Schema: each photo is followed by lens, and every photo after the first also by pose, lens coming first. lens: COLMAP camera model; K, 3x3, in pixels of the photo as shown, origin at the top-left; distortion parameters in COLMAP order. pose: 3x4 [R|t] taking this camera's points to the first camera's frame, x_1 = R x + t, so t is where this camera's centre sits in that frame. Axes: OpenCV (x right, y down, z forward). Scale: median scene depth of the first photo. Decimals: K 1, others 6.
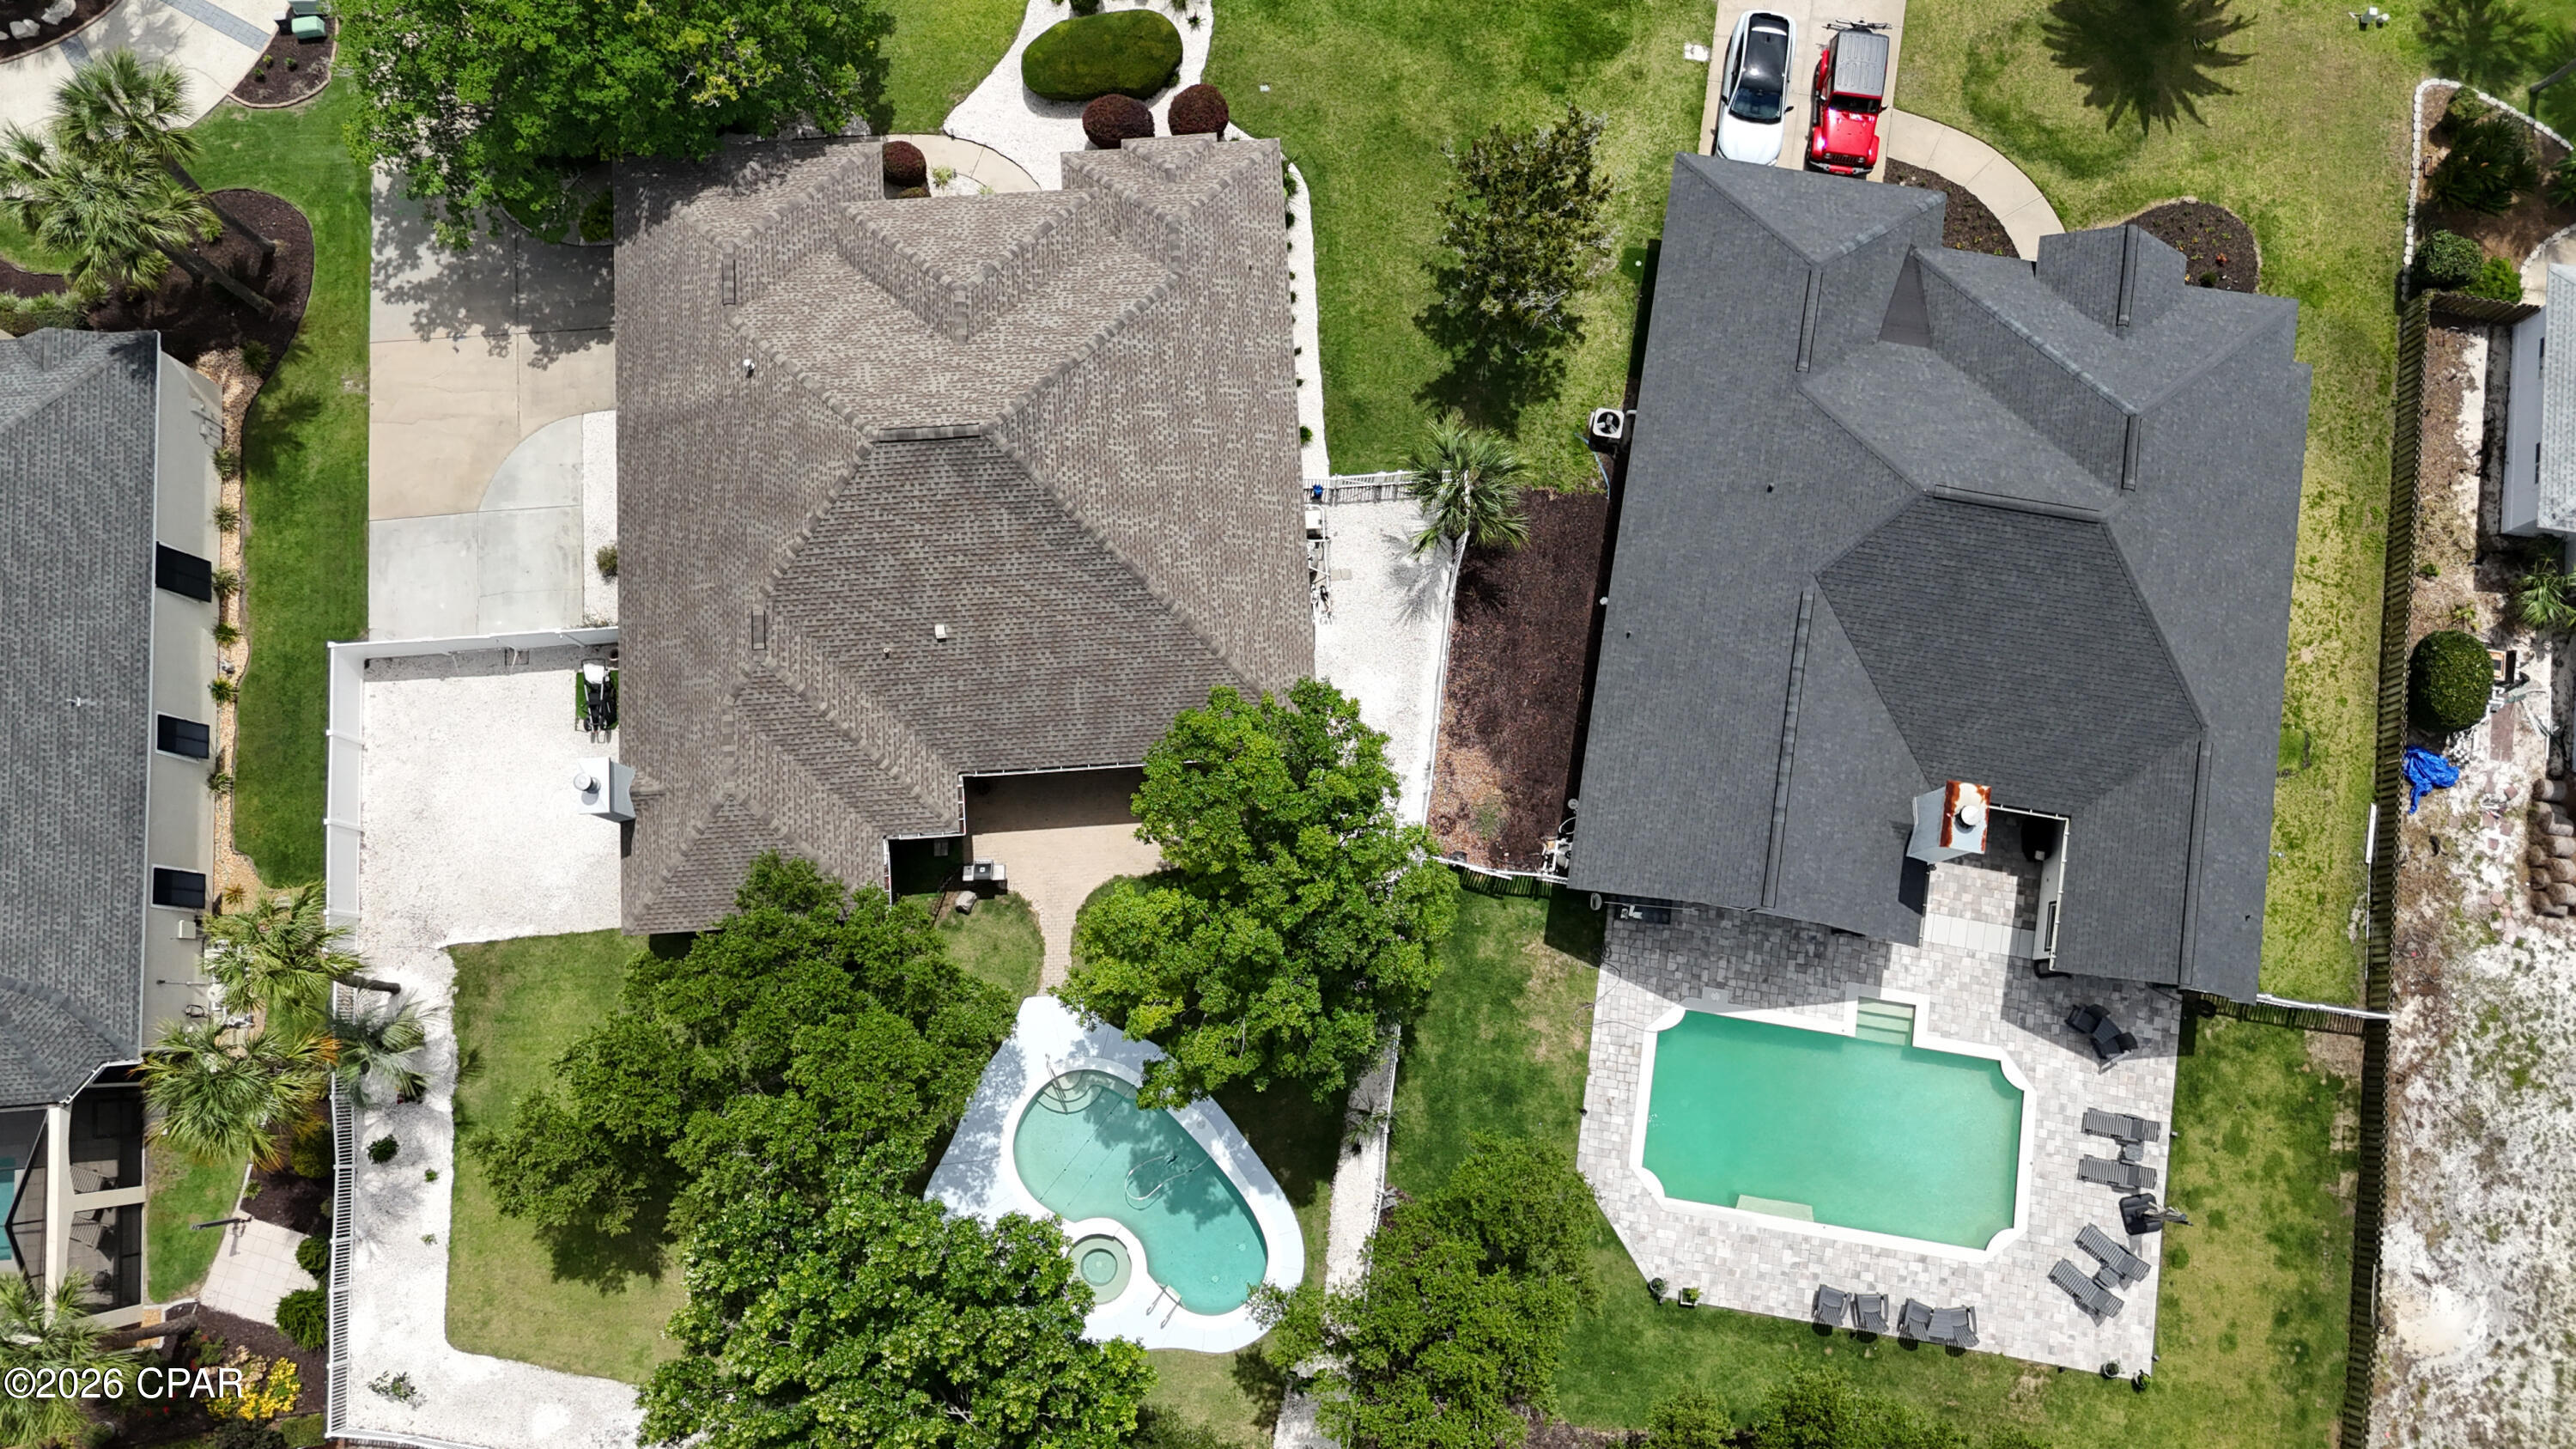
lens RADIAL K [[1750.4, 0, 1283.8], [0, 1750.4, 728.1], [0, 0, 1]] dist [0.038137, -0.051168]
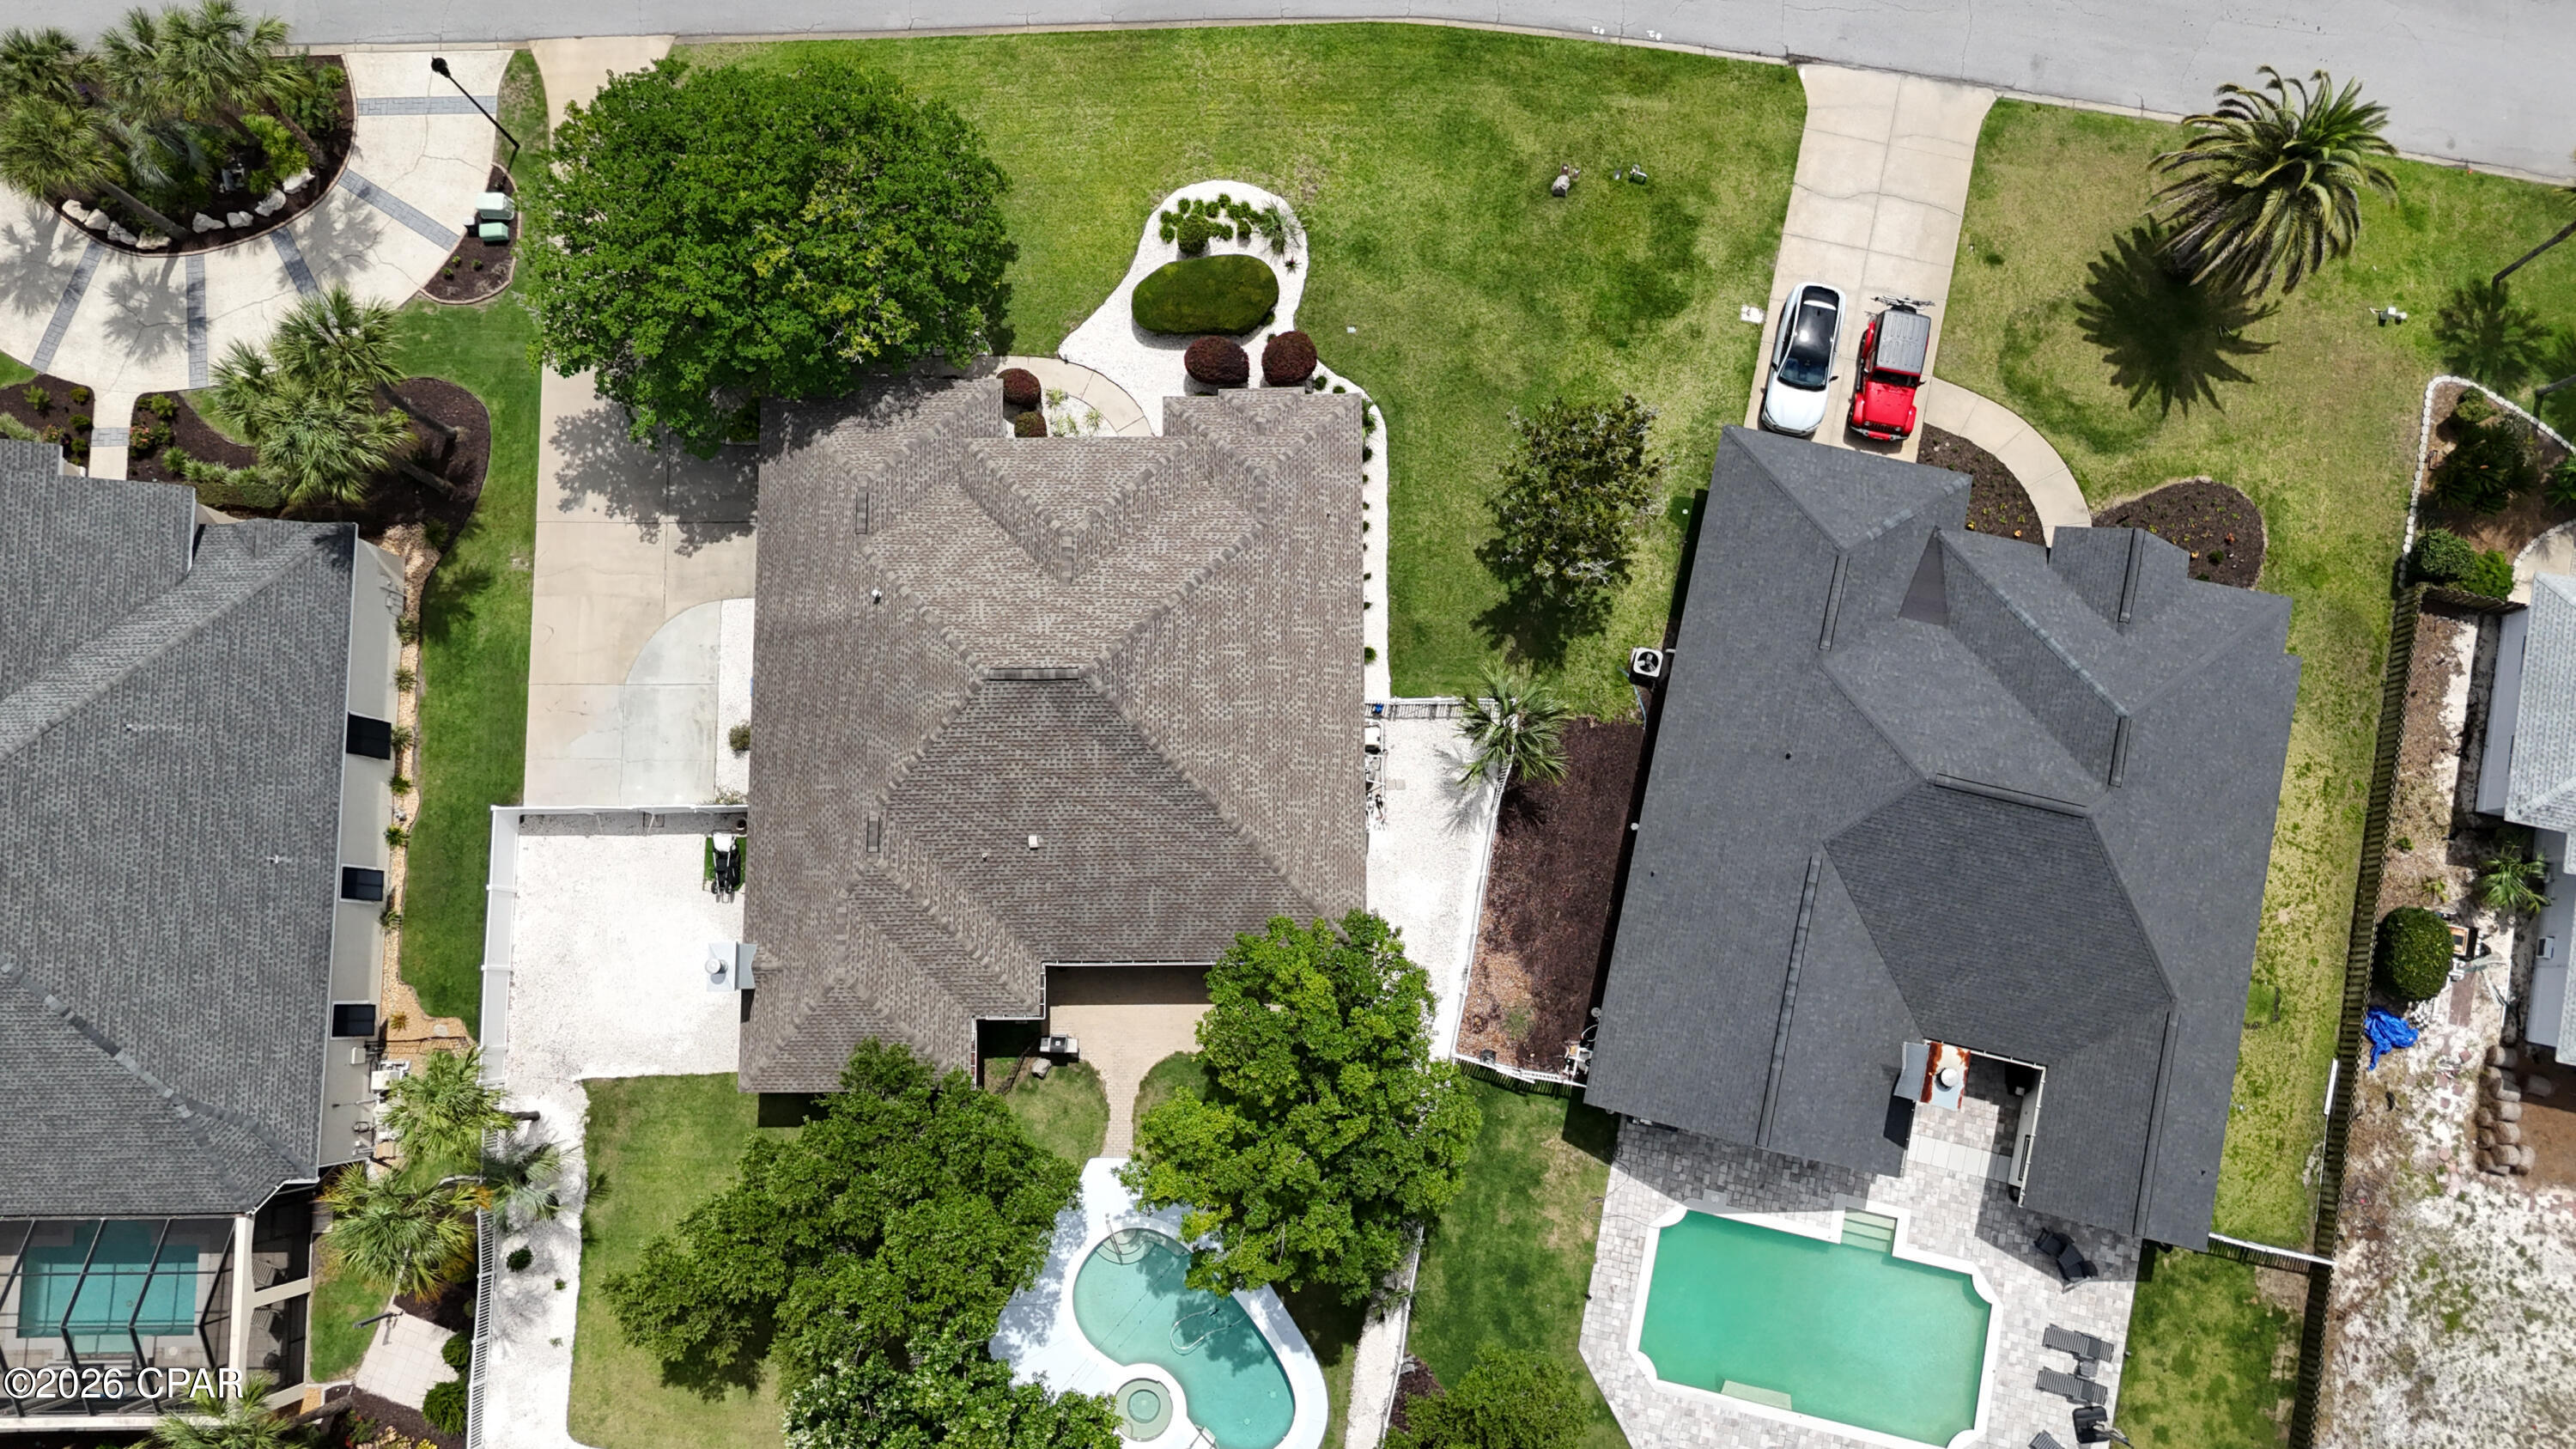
lens RADIAL K [[1743.2, 0, 1286.5], [0, 1743.2, 717.6], [0, 0, 1]] dist [0.034228, -0.049048]
pose [[0.997853, 0.055778, -0.034313, -0.000776], [-0.055136, 0.998291, 0.019375, -0.153852], [0.035335, -0.017442, 0.999223, -0.098470]]
